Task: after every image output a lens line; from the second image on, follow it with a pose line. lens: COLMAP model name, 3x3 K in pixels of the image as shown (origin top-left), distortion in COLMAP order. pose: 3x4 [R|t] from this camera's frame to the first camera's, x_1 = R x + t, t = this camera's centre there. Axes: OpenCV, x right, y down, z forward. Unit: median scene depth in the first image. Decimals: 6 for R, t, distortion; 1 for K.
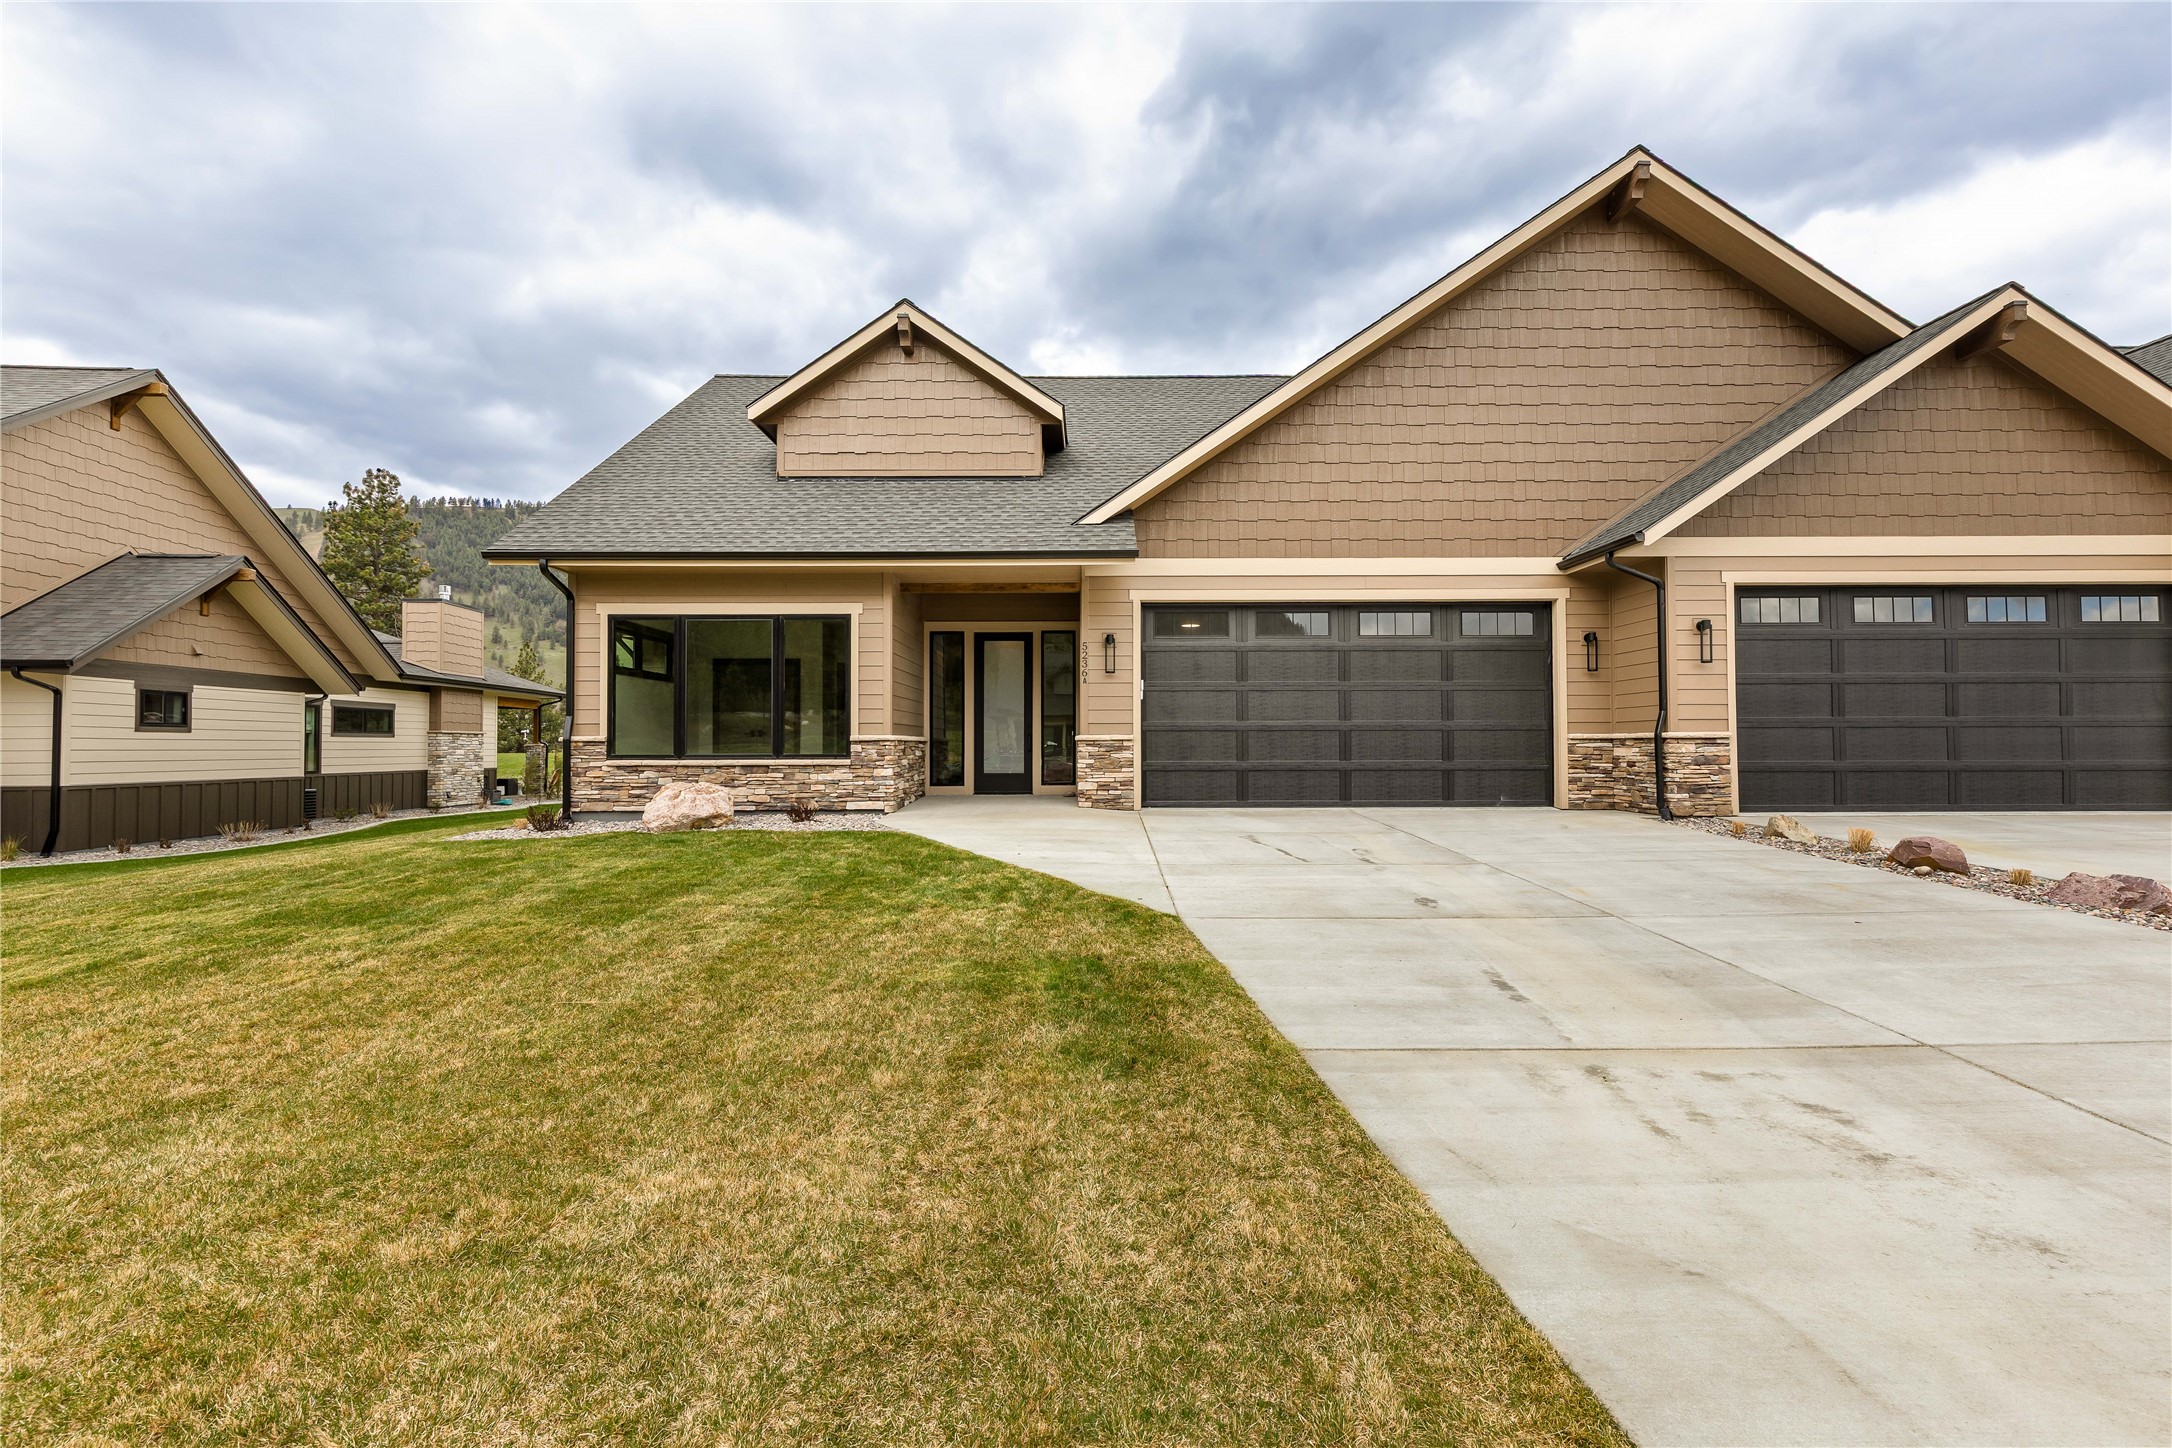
lens RADIAL K [[1007.9, 0, 1103.8], [0, 1007.9, 728.3], [0, 0, 1]] dist [0.006184, -0.002550]
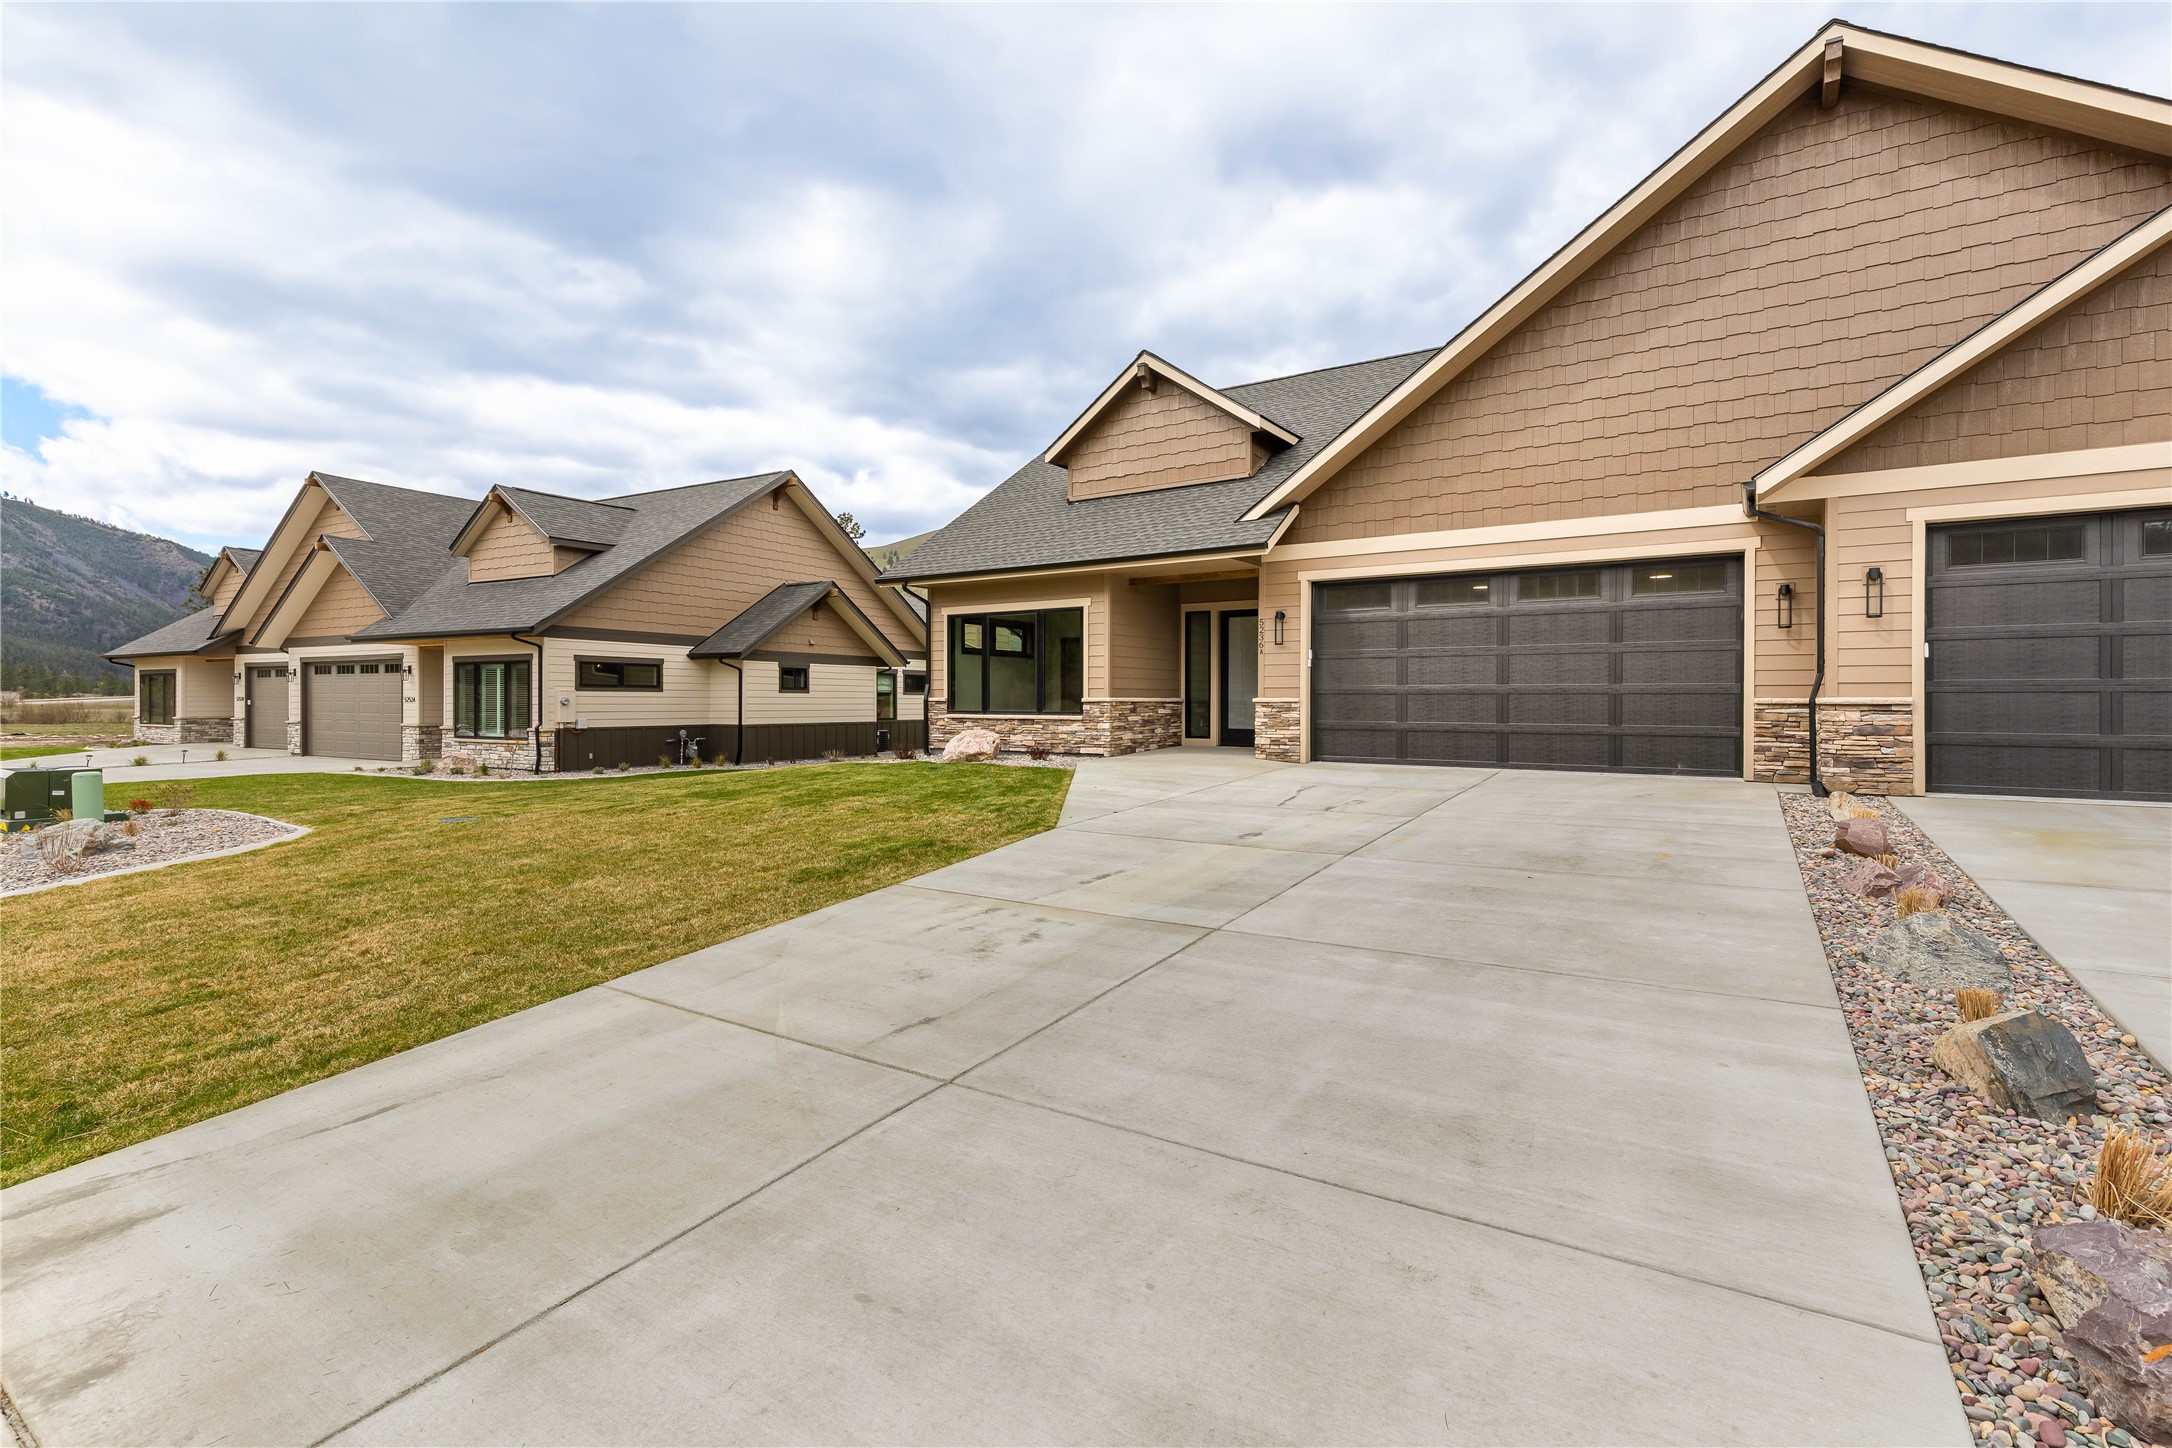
lens RADIAL K [[1007.9, 0, 1096.0], [0, 1007.9, 707.4], [0, 0, 1]] dist [0.006184, -0.002550]
pose [[0.823525, 0.009081, -0.567208, 0.365858], [0.004434, 0.999738, 0.022444, -0.006948], [0.567263, -0.020998, 0.823269, -0.061212]]
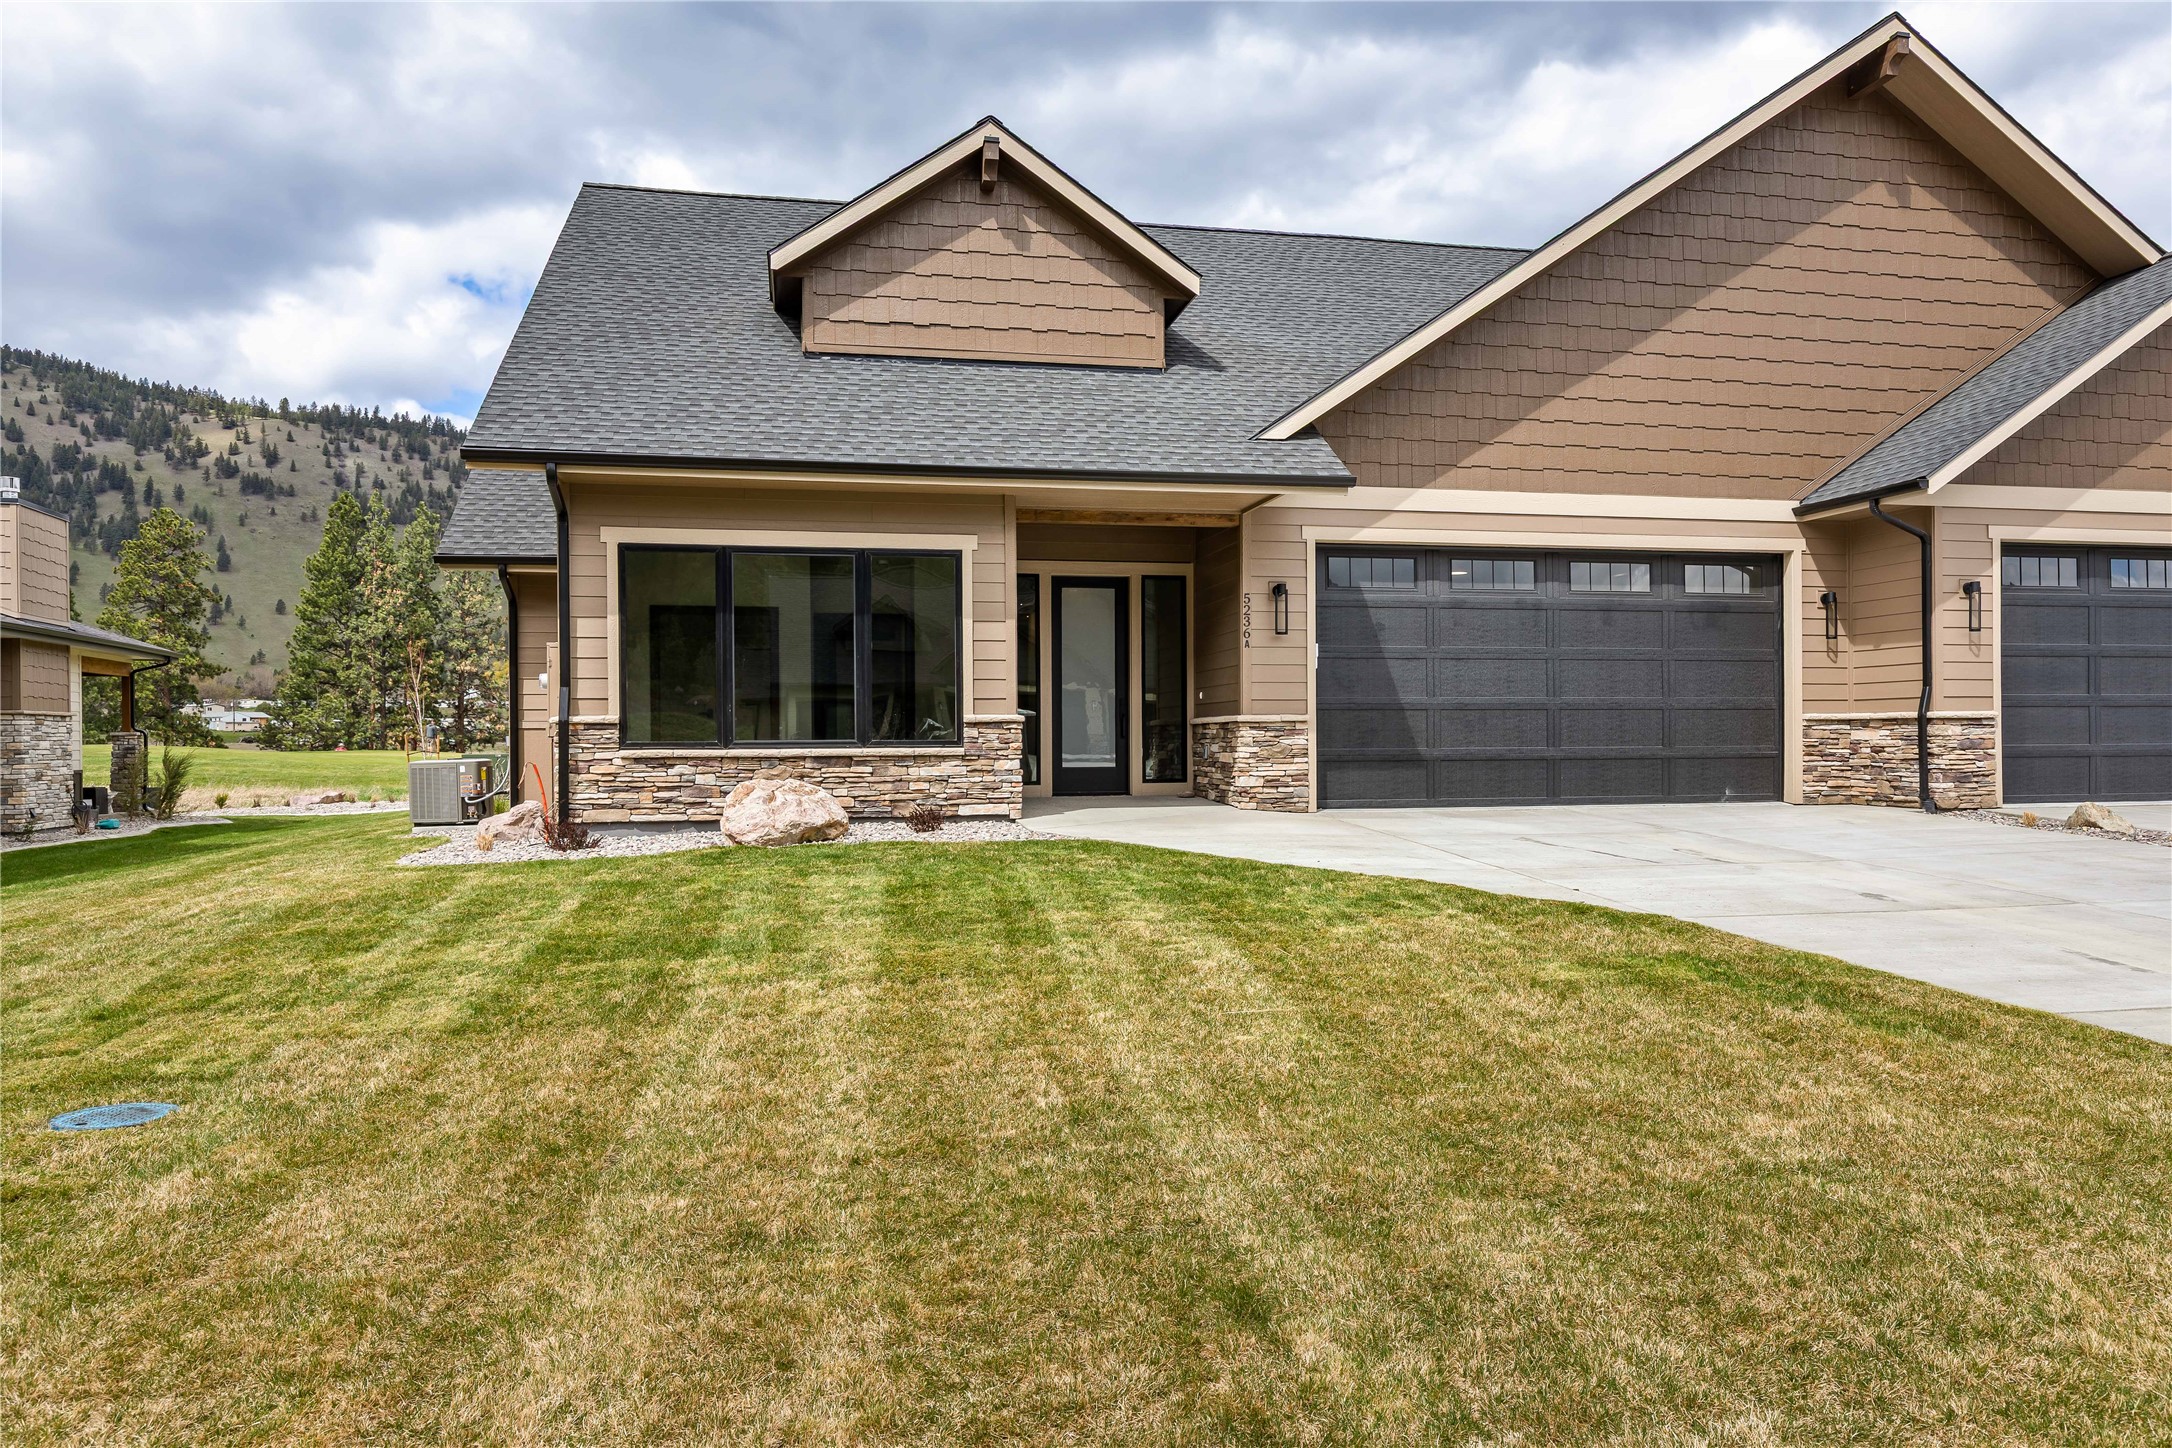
lens RADIAL K [[1497.7, 0, 1138.4], [0, 1497.7, 749.6], [0, 0, 1]] dist [-0.011542, 0.003607]
pose [[0.978188, -0.004425, 0.207675, -0.249584], [-0.000974, 0.999664, 0.025888, 0.002712], [-0.207720, -0.025525, 0.977855, -0.069271]]
